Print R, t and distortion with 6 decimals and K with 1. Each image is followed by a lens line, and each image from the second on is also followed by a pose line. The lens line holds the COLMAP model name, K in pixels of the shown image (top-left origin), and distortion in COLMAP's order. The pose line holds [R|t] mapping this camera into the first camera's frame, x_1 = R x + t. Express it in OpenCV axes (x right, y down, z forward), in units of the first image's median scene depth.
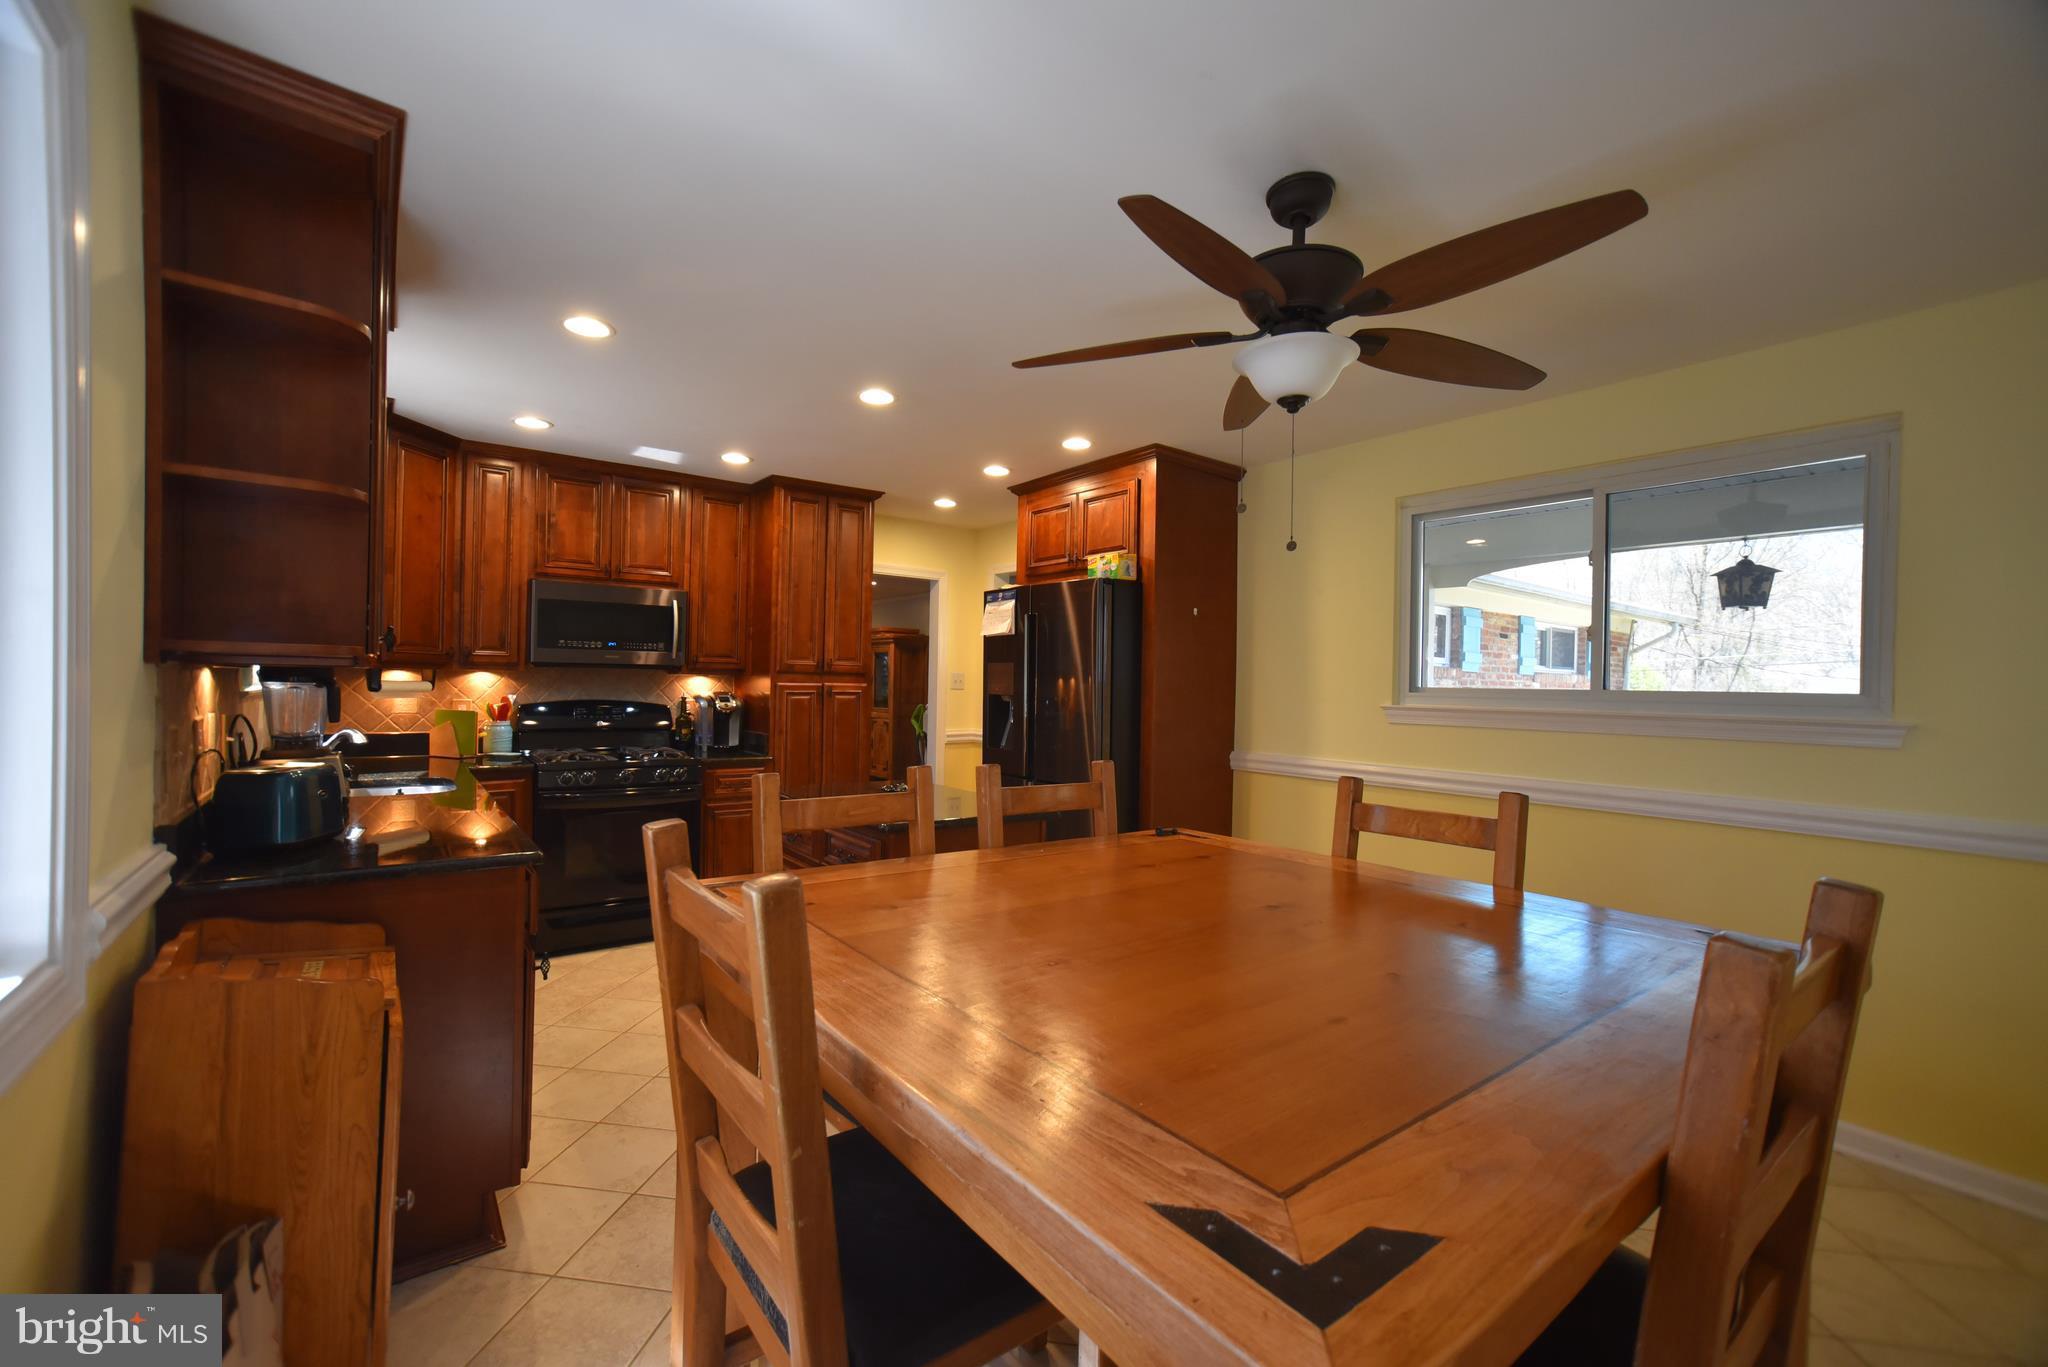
lens RADIAL K [[843.8, 0, 1036.0], [0, 843.8, 685.6], [0, 0, 1]] dist [-0.001349, -0.000035]
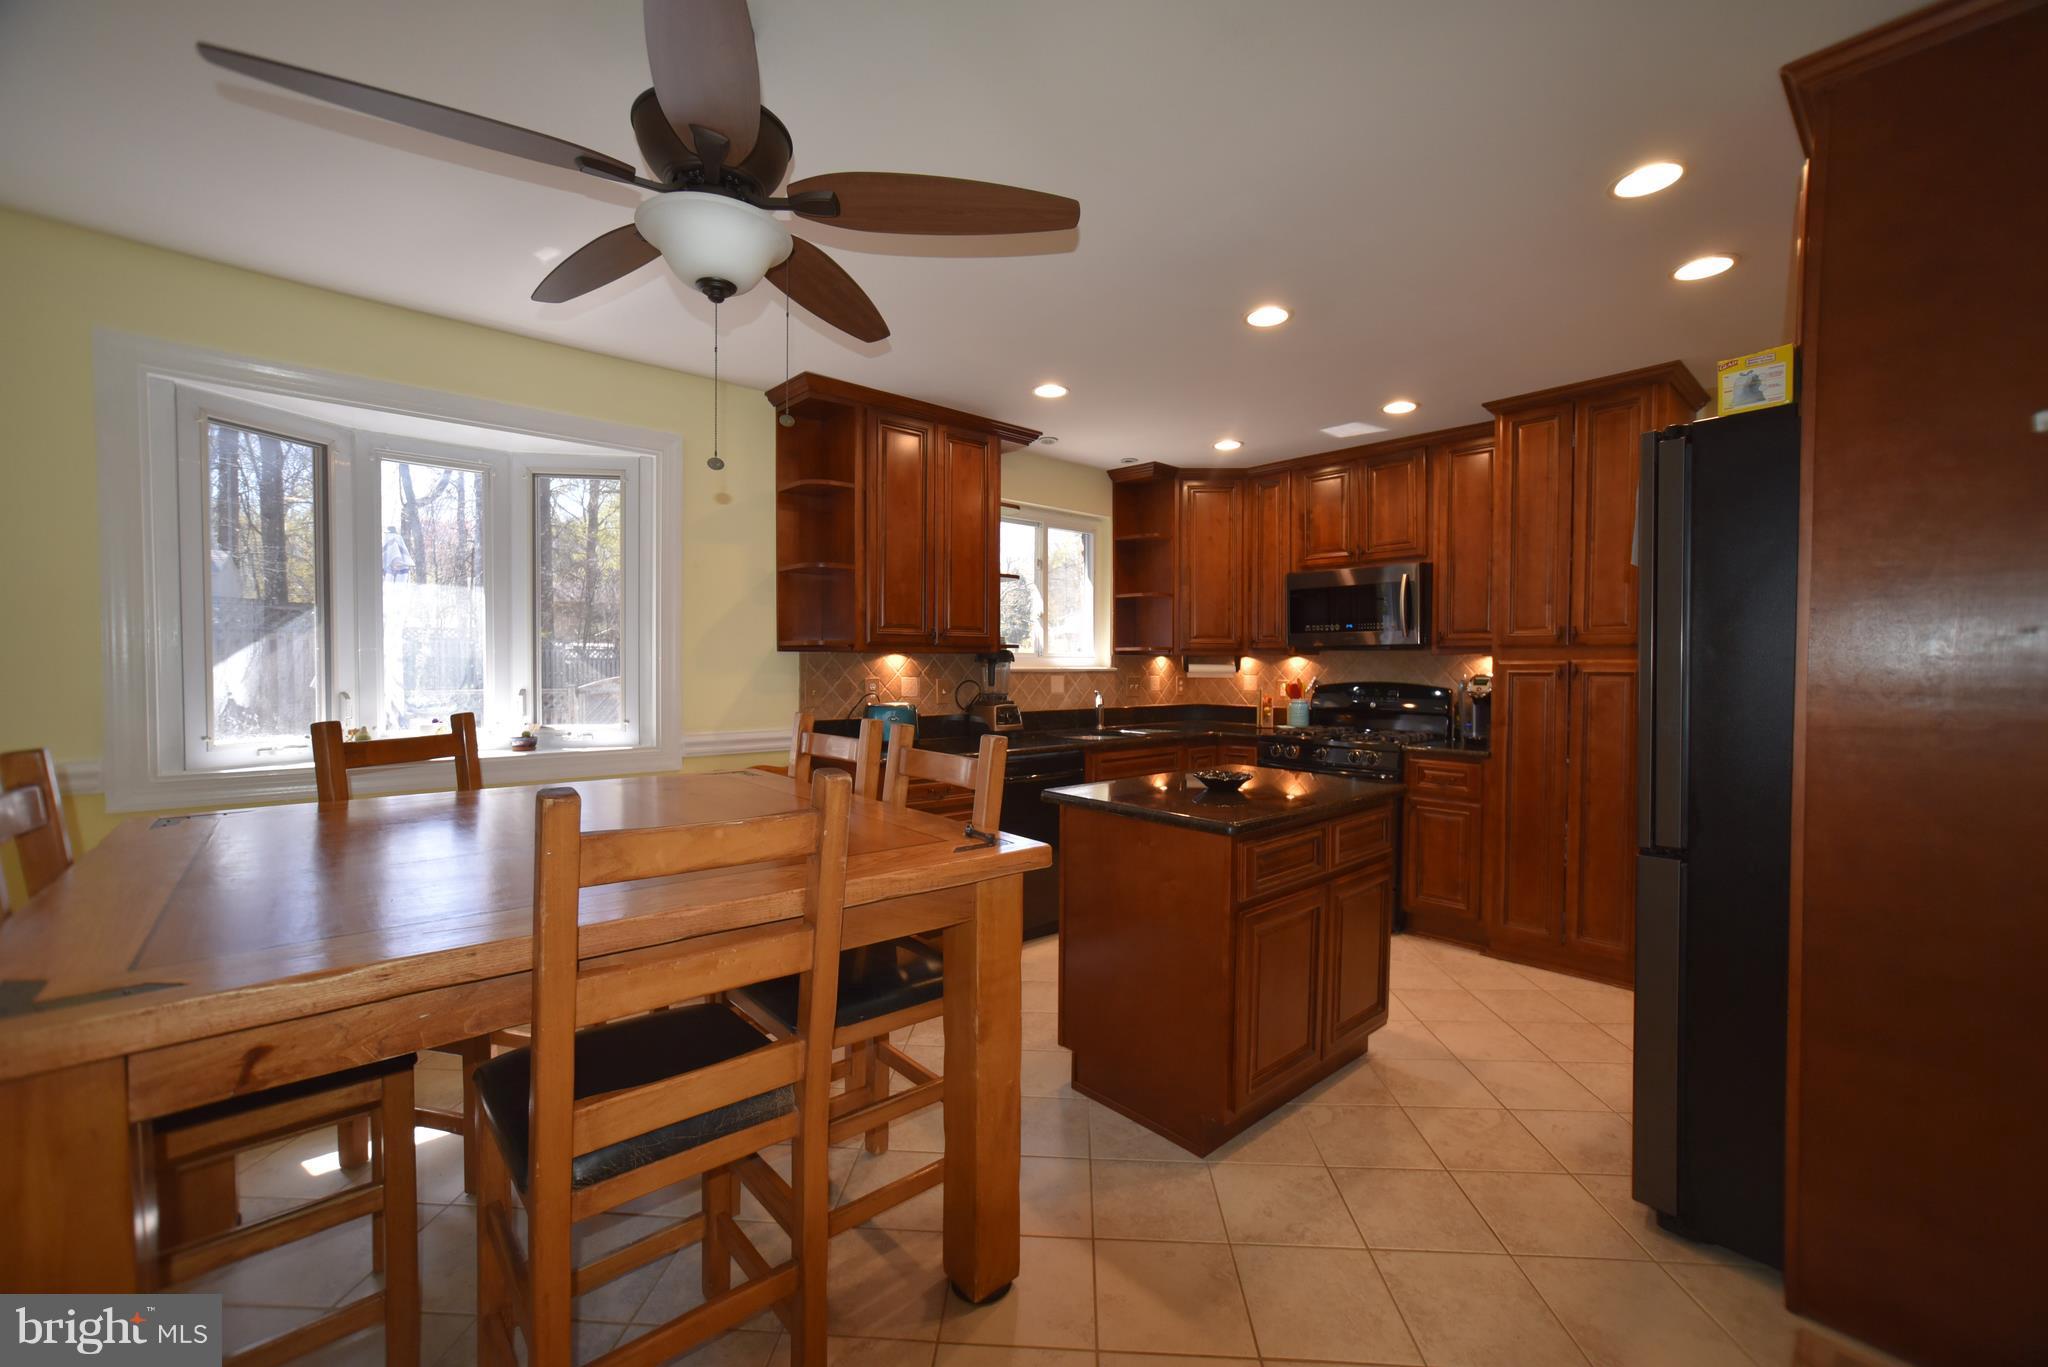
lens RADIAL K [[843.8, 0, 1036.0], [0, 843.8, 685.6], [0, 0, 1]] dist [-0.001349, -0.000035]
pose [[0.078687, 0.011006, -0.996839, 0.488818], [0.005546, 0.999919, 0.011478, 0.009172], [0.996884, -0.006432, 0.078619, 0.538985]]
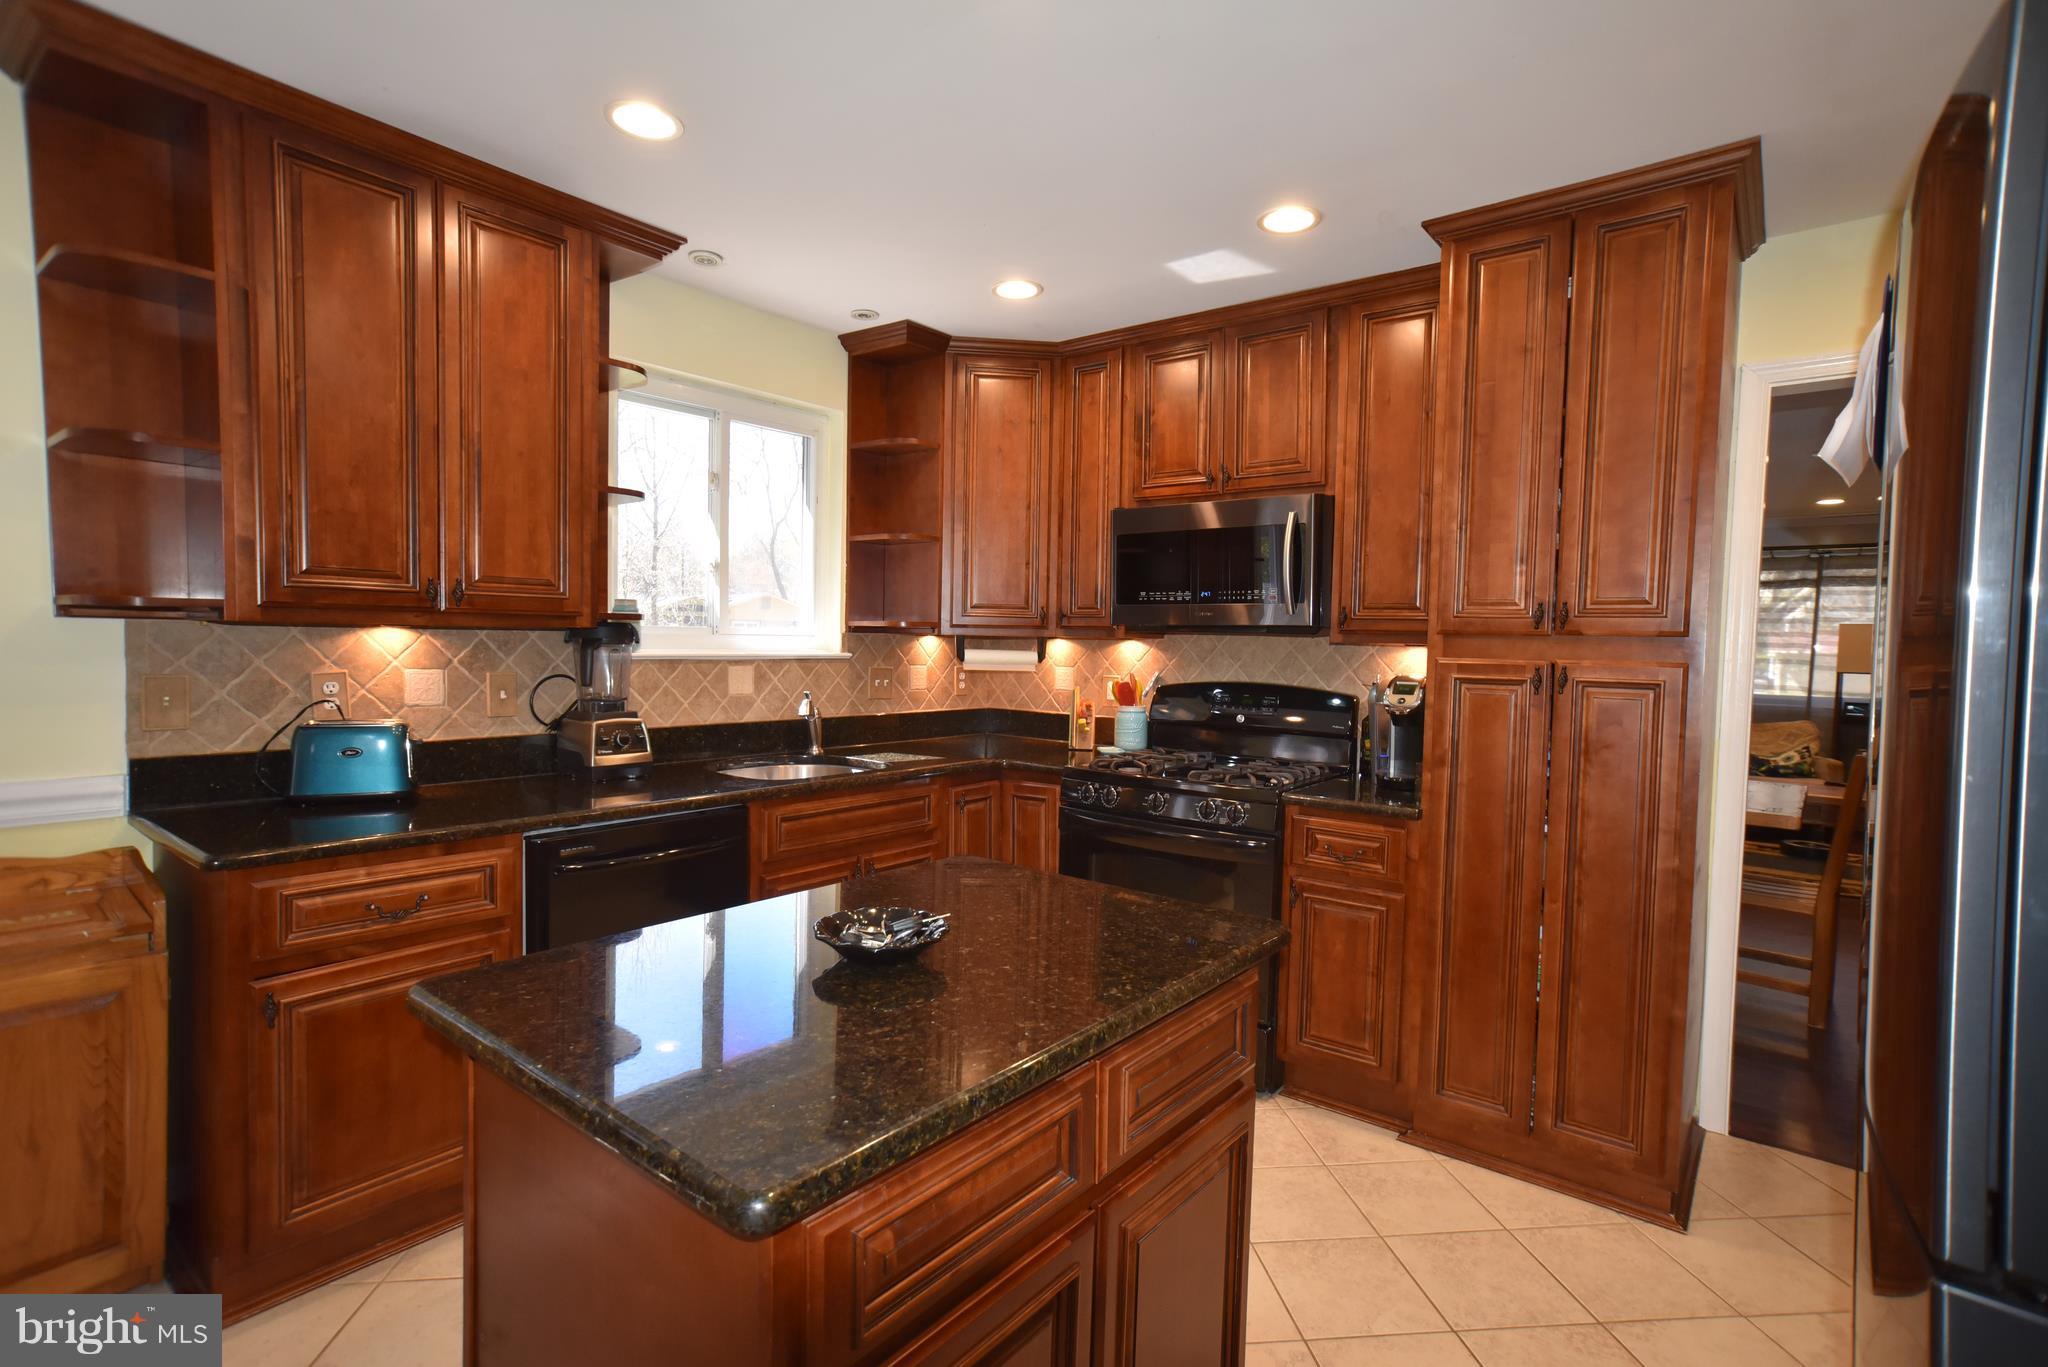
lens RADIAL K [[959.9, 0, 1020.8], [0, 959.9, 676.6], [0, 0, 1]] dist [0.001518, 0.000339]
pose [[0.214676, 0.031639, -0.976173, 0.183661], [-0.010199, 0.999493, 0.030152, -0.007228], [0.976632, 0.003483, 0.214890, 0.703923]]
